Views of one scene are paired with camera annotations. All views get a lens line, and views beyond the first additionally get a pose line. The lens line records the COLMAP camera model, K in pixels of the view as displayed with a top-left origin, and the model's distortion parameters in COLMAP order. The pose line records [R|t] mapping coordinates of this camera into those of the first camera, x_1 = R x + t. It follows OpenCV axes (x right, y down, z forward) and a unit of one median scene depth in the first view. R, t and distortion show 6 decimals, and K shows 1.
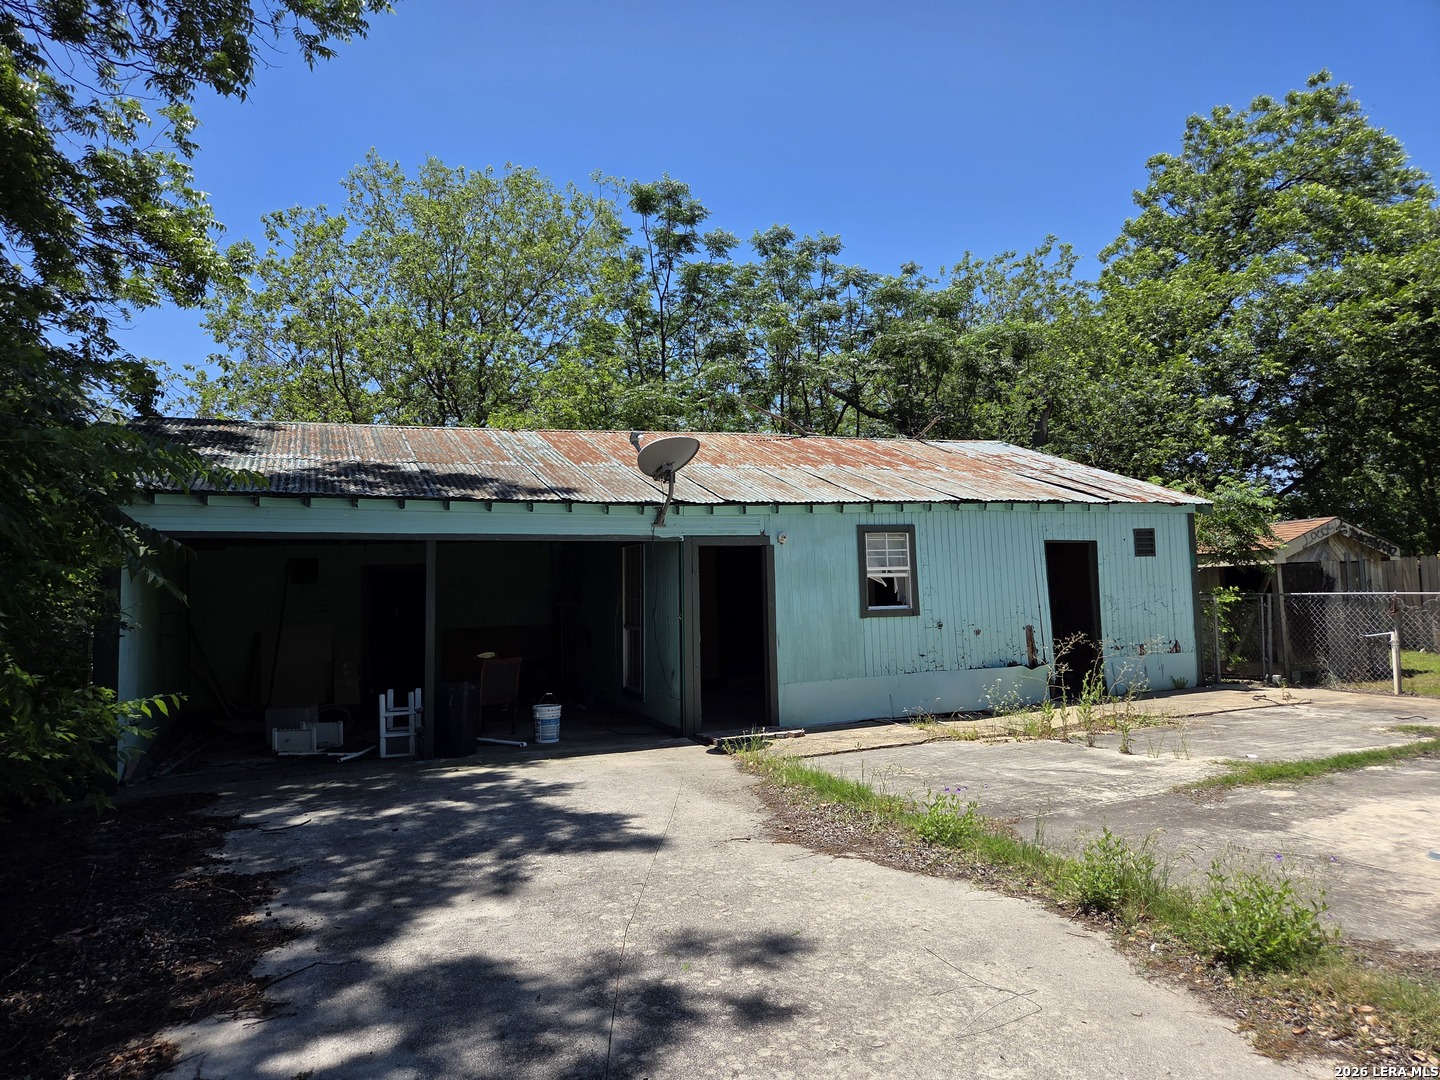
lens RADIAL K [[975.6, 0, 721.1], [0, 975.6, 514.8], [0, 0, 1]] dist [0.097403, -0.090080]
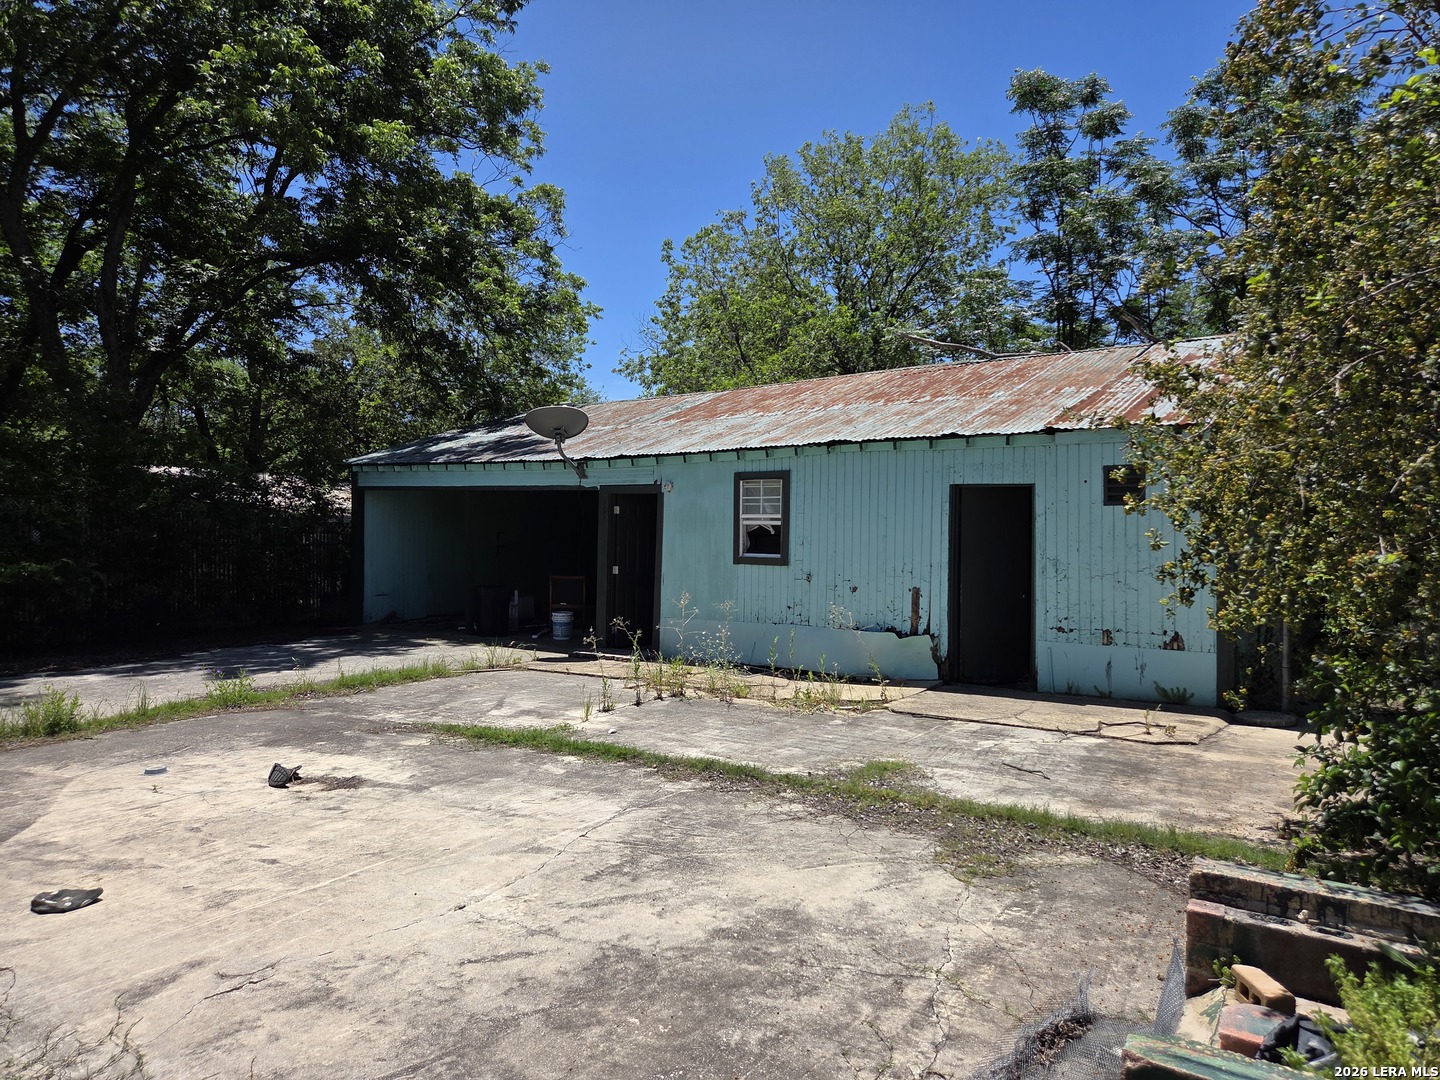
lens RADIAL K [[975.6, 0, 721.1], [0, 975.6, 514.8], [0, 0, 1]] dist [0.097403, -0.090080]
pose [[0.523221, 0.028964, -0.851705, 0.970518], [0.052503, 0.996428, 0.066139, -0.013212], [0.850578, -0.079322, 0.519831, 0.449980]]
